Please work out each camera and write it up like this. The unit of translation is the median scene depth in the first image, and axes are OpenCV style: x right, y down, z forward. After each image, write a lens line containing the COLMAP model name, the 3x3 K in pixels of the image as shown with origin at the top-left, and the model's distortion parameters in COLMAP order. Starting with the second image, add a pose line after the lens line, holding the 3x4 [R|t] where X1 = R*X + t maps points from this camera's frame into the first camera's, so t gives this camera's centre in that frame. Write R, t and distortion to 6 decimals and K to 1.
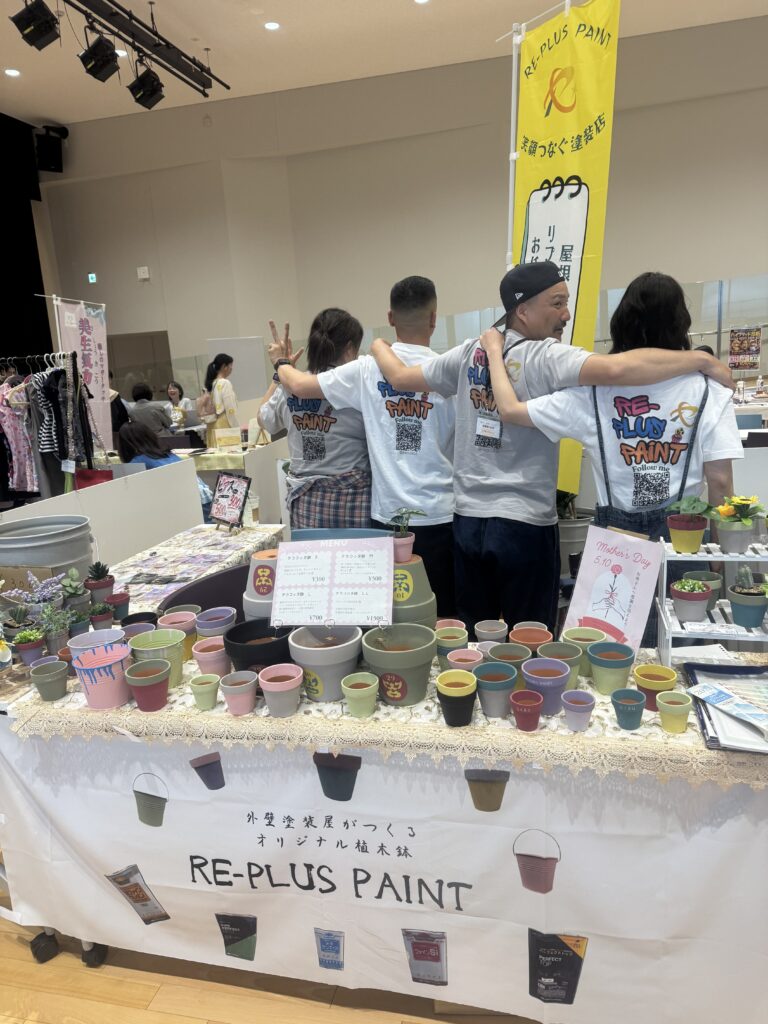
lens RADIAL K [[732.5, 0, 401.2], [0, 732.5, 502.8], [0, 0, 1]] dist [0.012786, -0.019954]
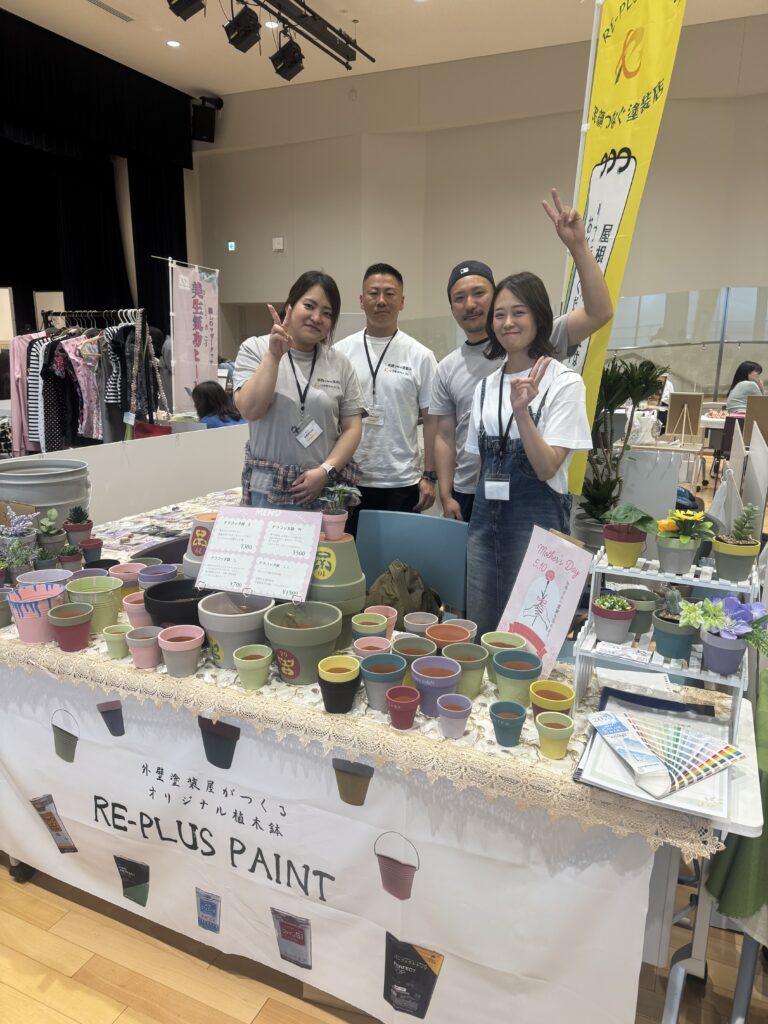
lens RADIAL K [[732.5, 0, 384.1], [0, 732.5, 511.6], [0, 0, 1]] dist [0.012786, -0.019954]
pose [[0.978189, 0.115587, -0.172588, 0.242880], [-0.109818, 0.993037, 0.042640, -0.005032], [0.176315, -0.022756, 0.984071, 0.063300]]
